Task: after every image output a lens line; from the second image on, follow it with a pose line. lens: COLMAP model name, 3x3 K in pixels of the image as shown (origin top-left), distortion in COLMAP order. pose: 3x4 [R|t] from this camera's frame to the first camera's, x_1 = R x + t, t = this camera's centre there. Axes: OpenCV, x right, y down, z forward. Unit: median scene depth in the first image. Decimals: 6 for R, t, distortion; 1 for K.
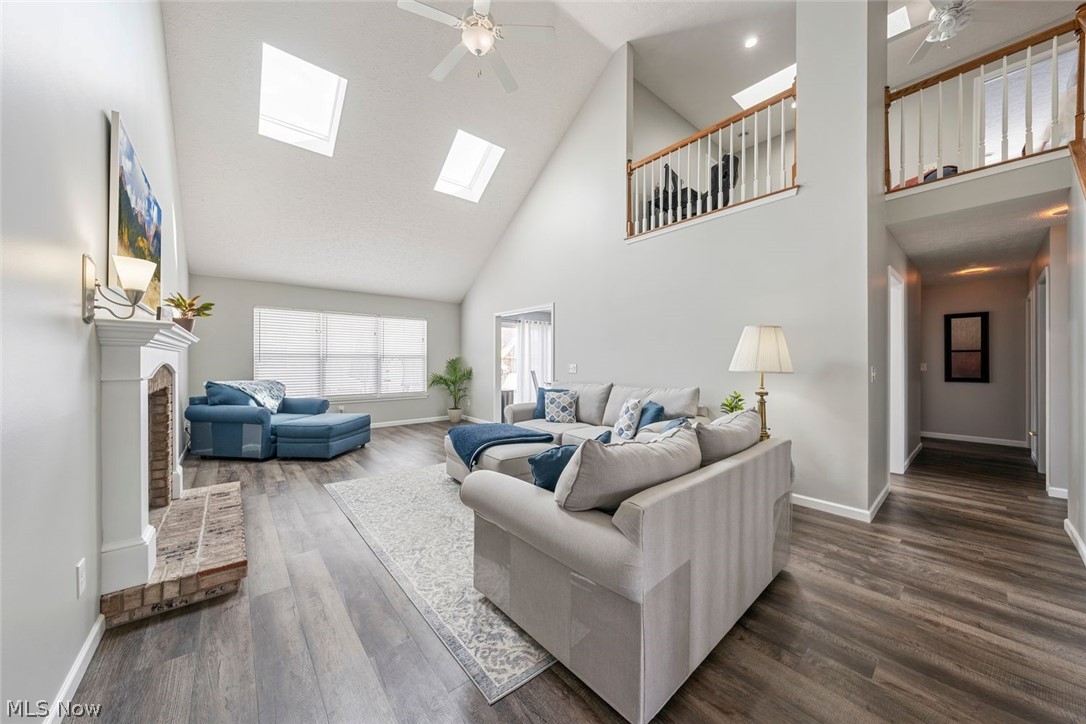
lens RADIAL K [[376.8, 0, 543.7], [0, 376.8, 362.5], [0, 0, 1]] dist [0.001759, -0.000532]
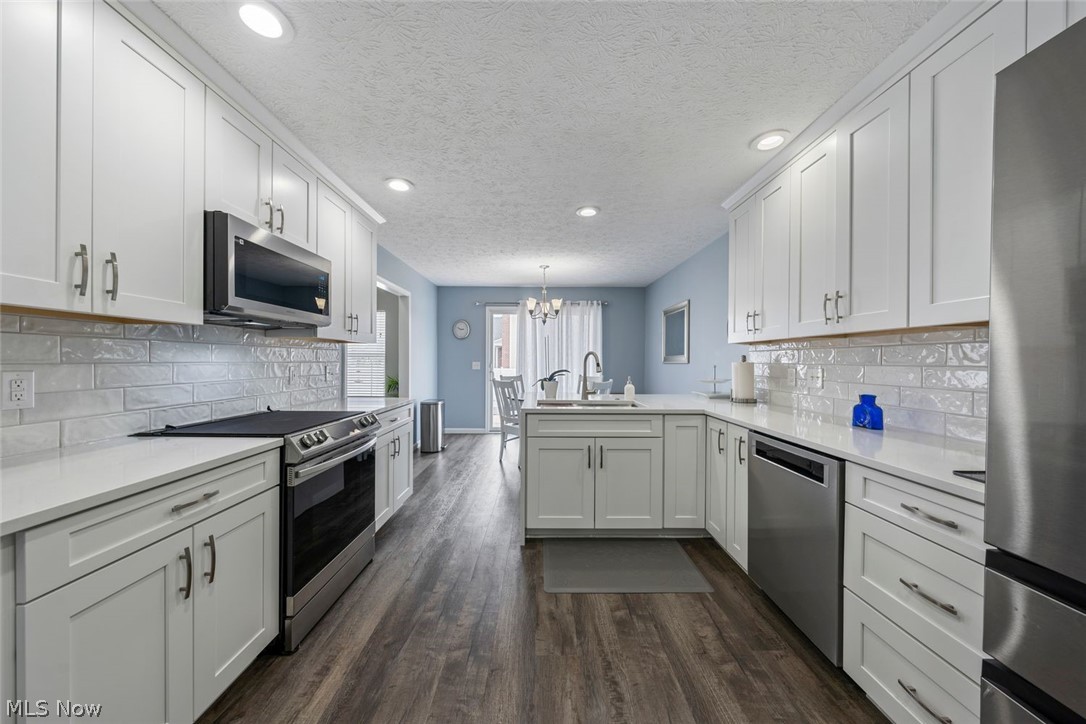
lens RADIAL K [[376.8, 0, 542.1], [0, 376.8, 364.2], [0, 0, 1]] dist [0.001759, -0.000532]
pose [[0.766026, 0.007161, -0.642770, 1.590858], [-0.001490, 0.999955, 0.009364, 0.003148], [0.642808, -0.006215, 0.766002, 0.576340]]
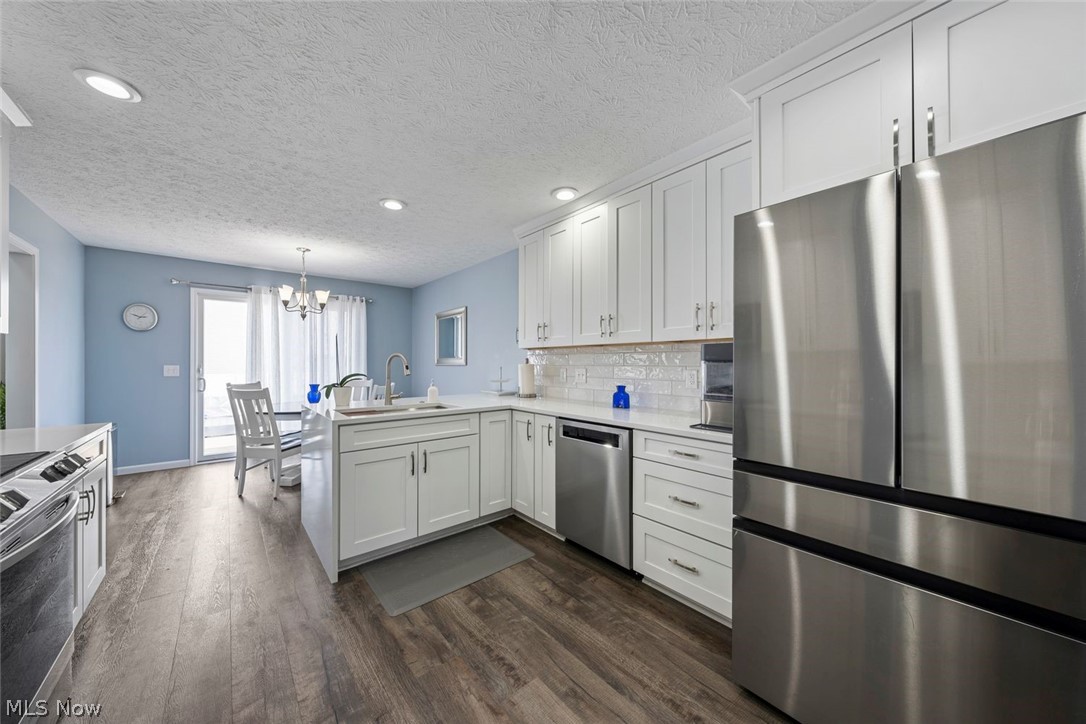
lens RADIAL K [[376.8, 0, 547.4], [0, 376.8, 363.7], [0, 0, 1]] dist [0.001759, -0.000532]
pose [[0.999933, -0.001170, 0.011484, 1.358618], [0.001150, 0.999998, 0.001823, 0.003299], [-0.011486, -0.001810, 0.999932, 0.447410]]
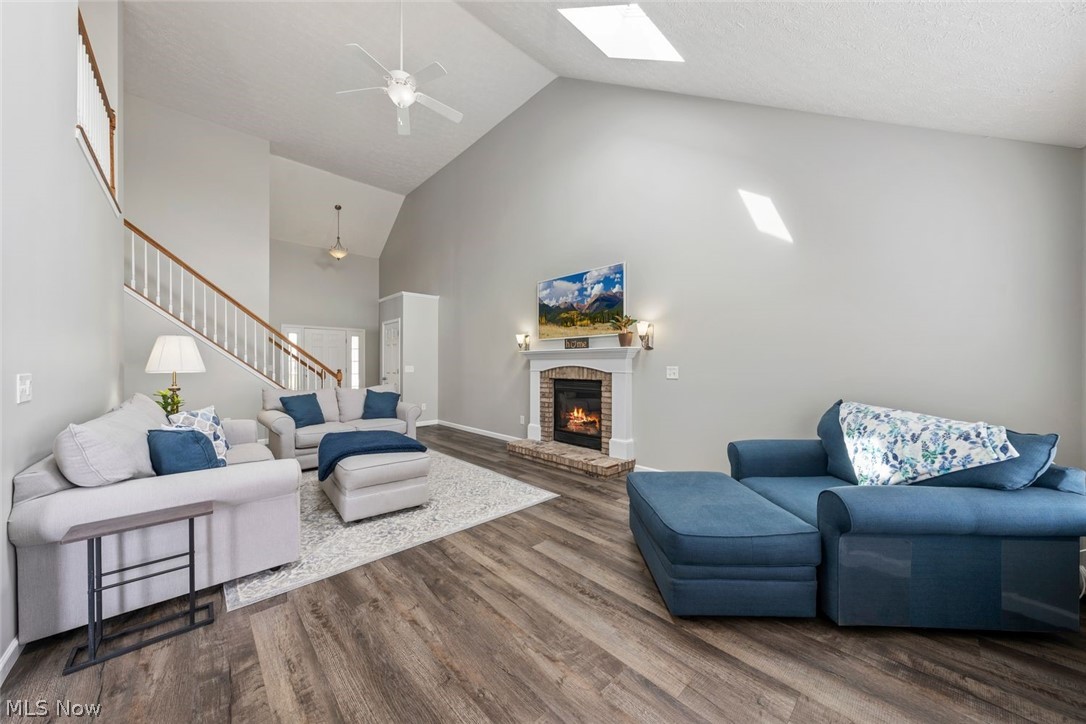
lens RADIAL K [[376.8, 0, 542.0], [0, 376.8, 359.4], [0, 0, 1]] dist [0.001759, -0.000532]
pose [[-0.998924, -0.002446, -0.046319, -0.527179], [-0.001736, 0.999881, -0.015347, -0.001500], [0.046351, -0.015250, -0.998809, 2.075137]]
